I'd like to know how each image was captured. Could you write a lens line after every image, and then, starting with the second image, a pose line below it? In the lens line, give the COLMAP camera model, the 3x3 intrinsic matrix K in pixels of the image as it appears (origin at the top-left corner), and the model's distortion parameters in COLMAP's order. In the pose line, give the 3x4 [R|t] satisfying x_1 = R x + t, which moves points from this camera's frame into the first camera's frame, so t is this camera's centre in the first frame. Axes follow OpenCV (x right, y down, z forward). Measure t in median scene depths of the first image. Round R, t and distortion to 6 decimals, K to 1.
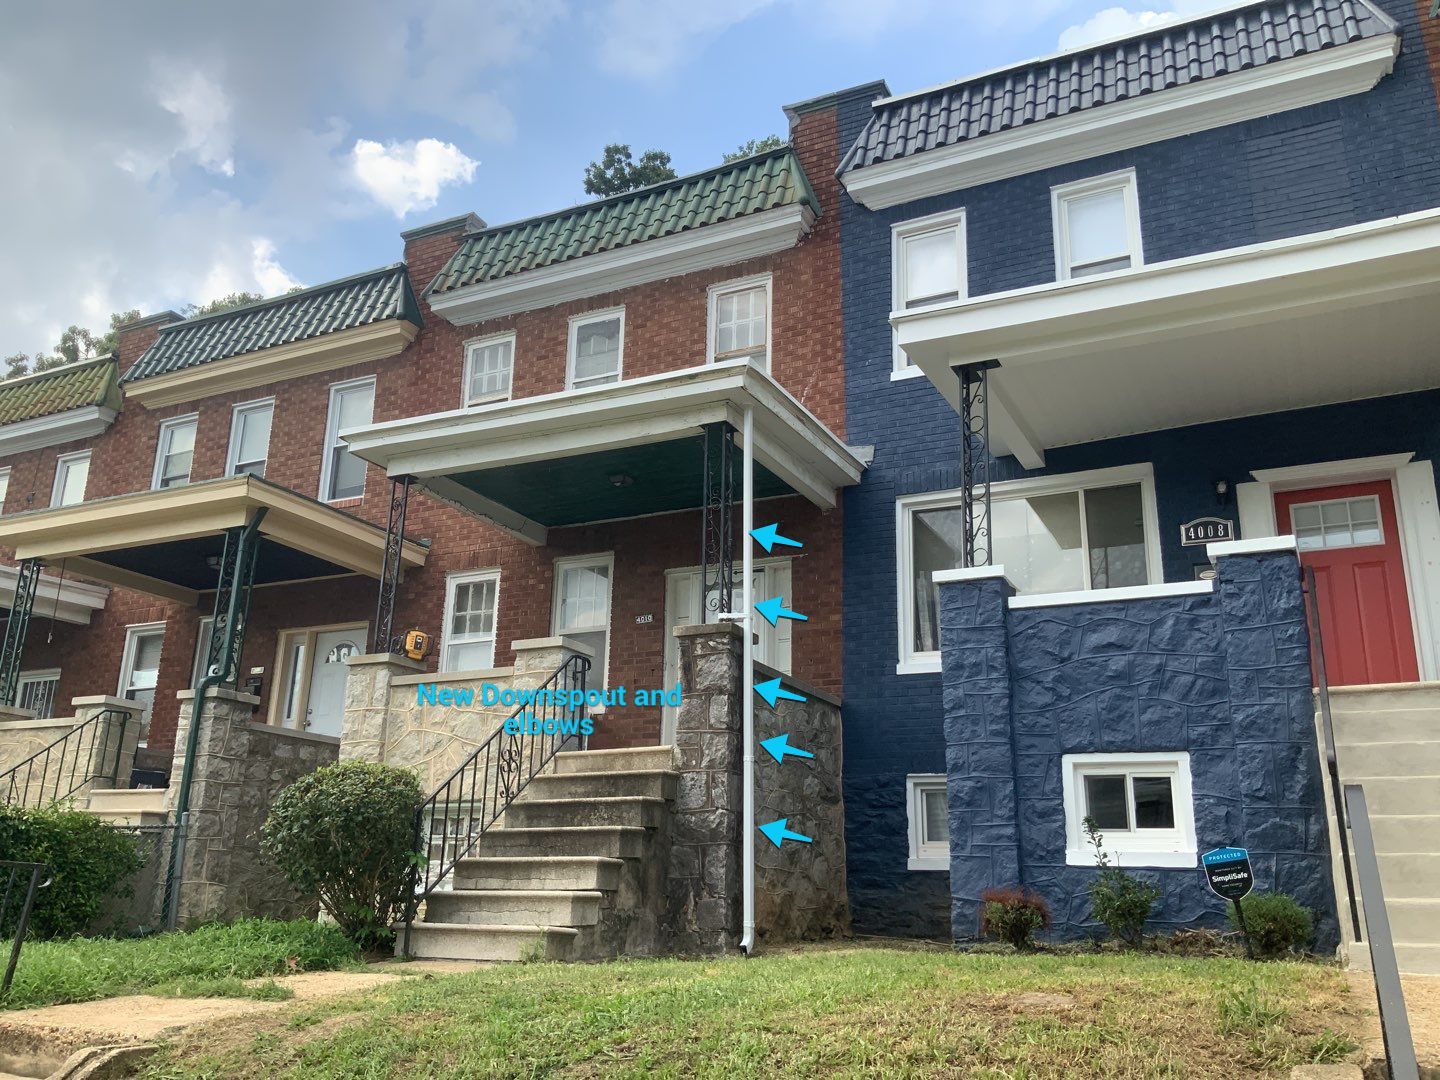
lens RADIAL K [[1191.2, 0, 721.4], [0, 1191.2, 551.2], [0, 0, 1]] dist [0.093929, -0.191423]
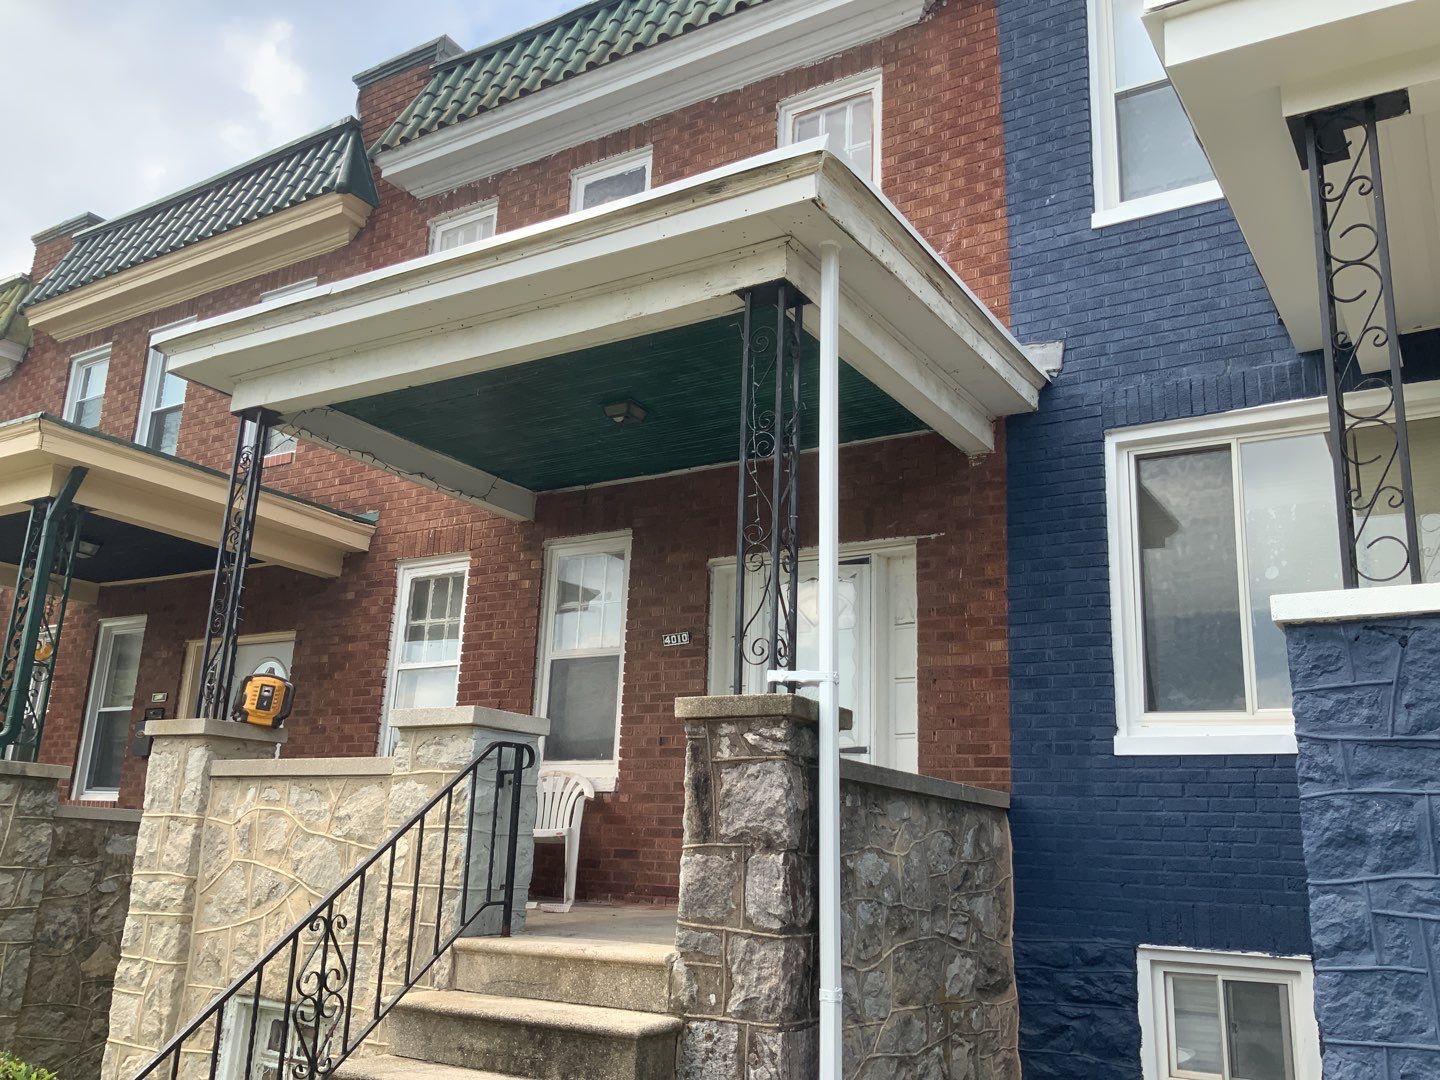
lens RADIAL K [[1191.2, 0, 717.9], [0, 1191.2, 547.3], [0, 0, 1]] dist [0.093929, -0.191423]
pose [[0.994748, -0.008647, -0.101988, 0.021645], [0.011947, 0.999423, 0.031797, -0.010712], [0.101654, -0.032848, 0.994277, 0.410015]]
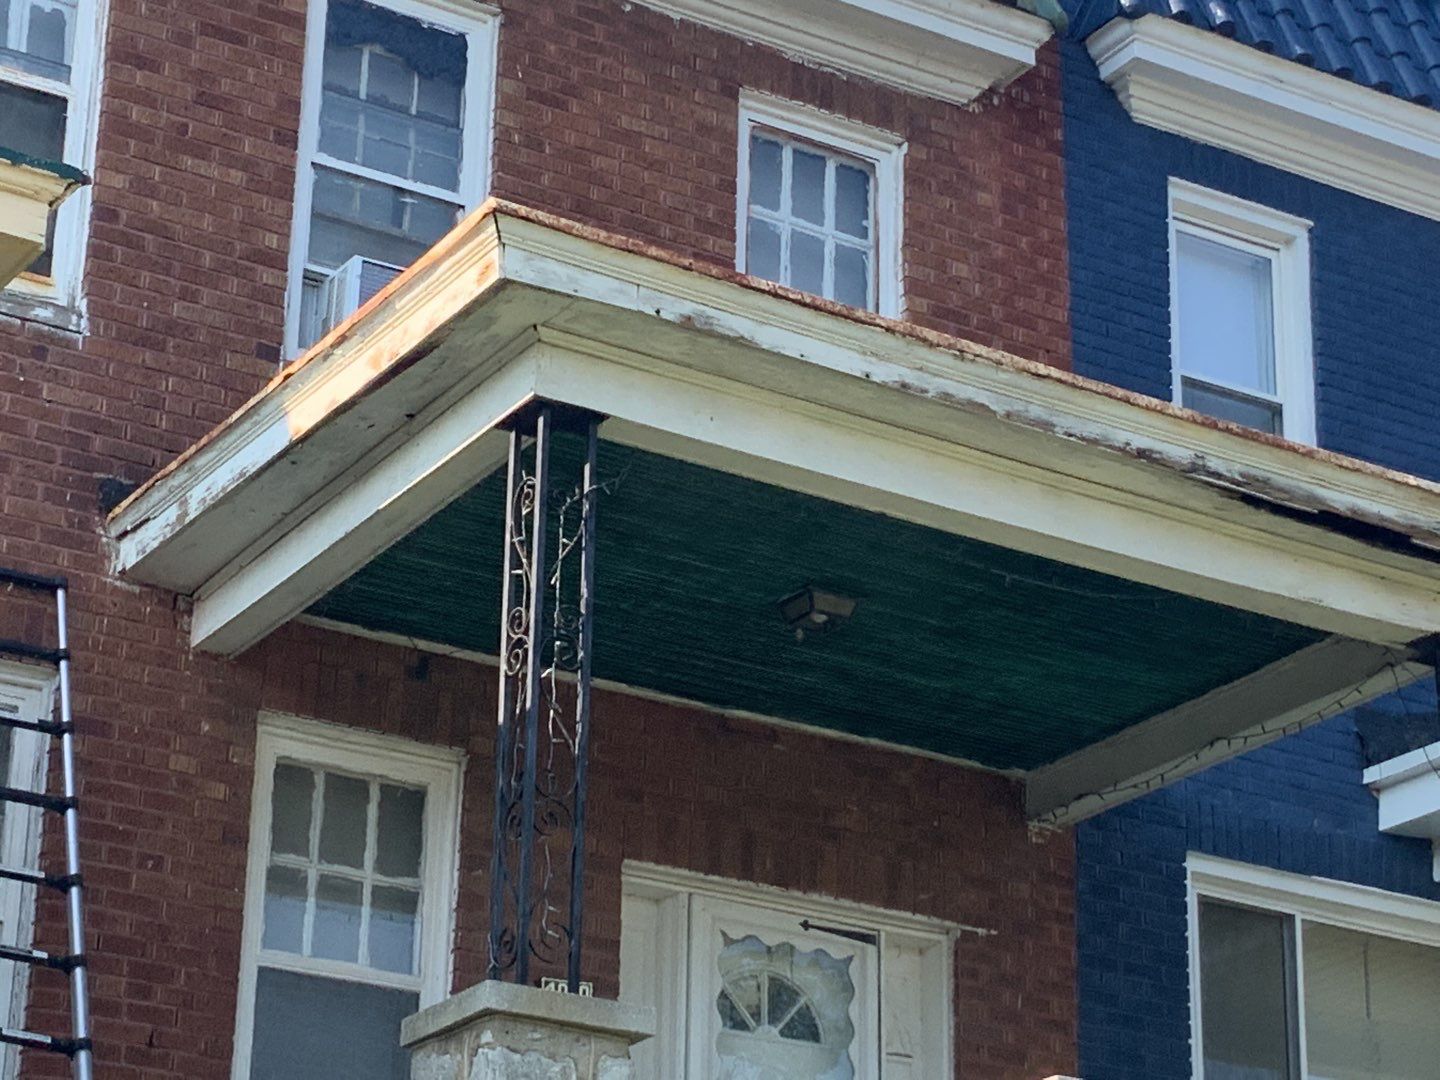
lens RADIAL K [[3579.9, 0, 706.5], [0, 3579.9, 553.3], [0, 0, 1]] dist [0.039481, 0.000000]
pose [[0.540031, 0.302351, 0.785462, -0.906194], [-0.245647, 0.949234, -0.196502, 0.134256], [-0.804999, -0.086829, 0.586887, 0.421804]]
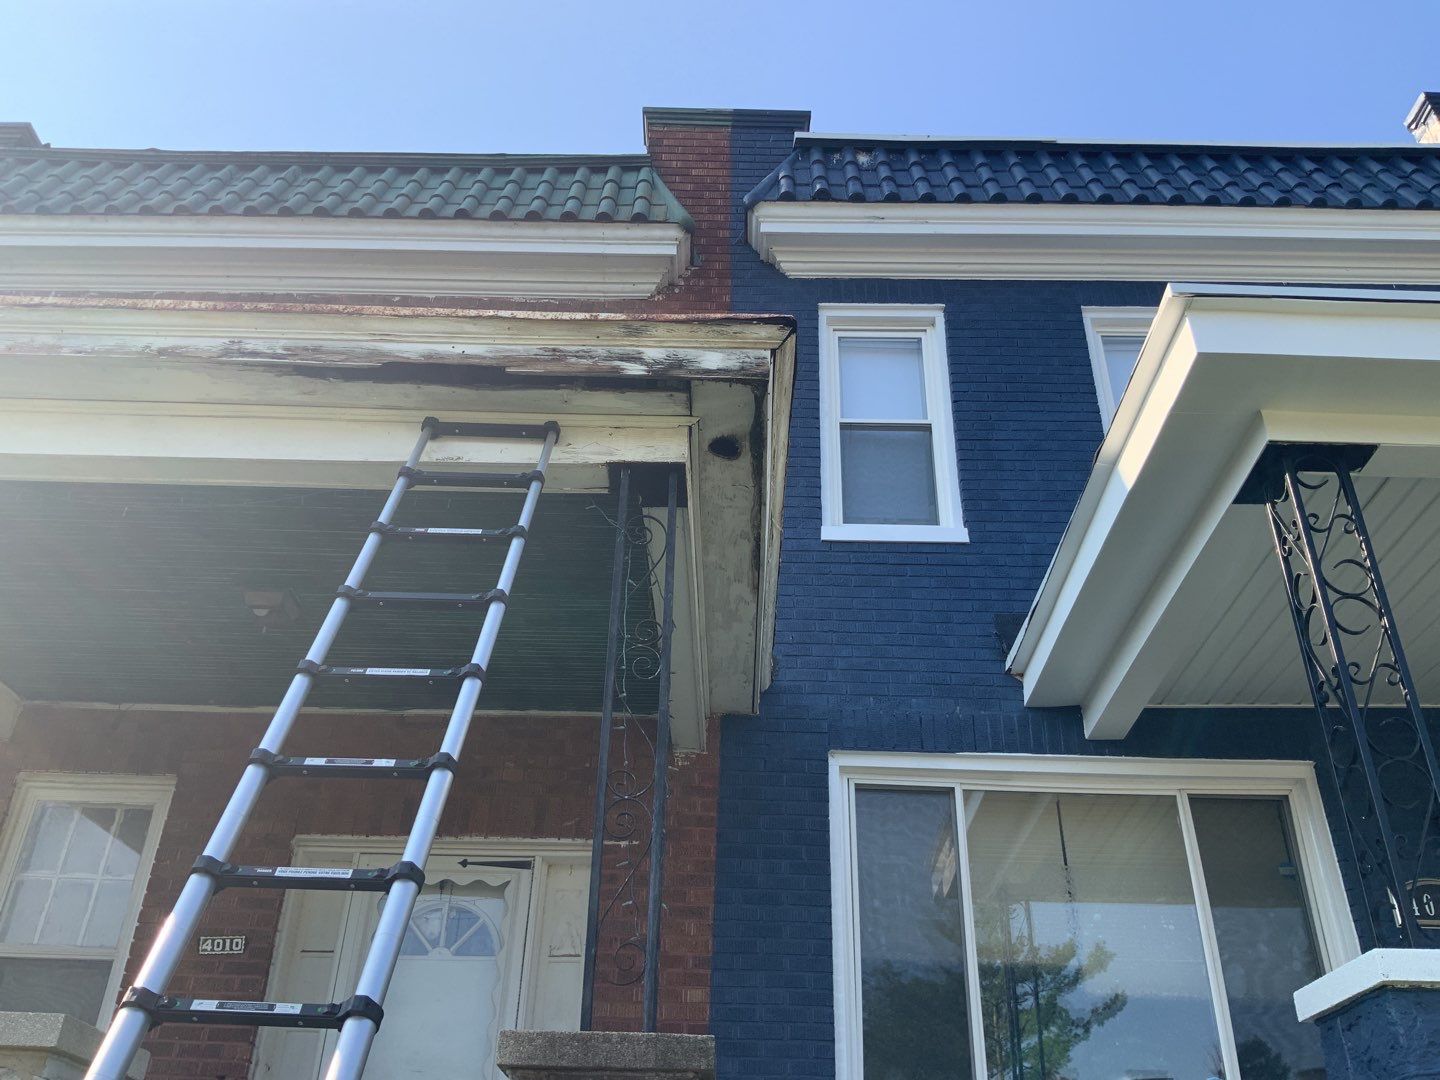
lens RADIAL K [[1191.2, 0, 718.5], [0, 1191.2, 539.3], [0, 0, 1]] dist [0.093929, -0.191423]
pose [[0.899187, 0.234298, 0.369550, -0.103989], [-0.129253, 0.949098, -0.287239, 0.020987], [-0.418038, 0.210516, 0.883701, 0.541725]]
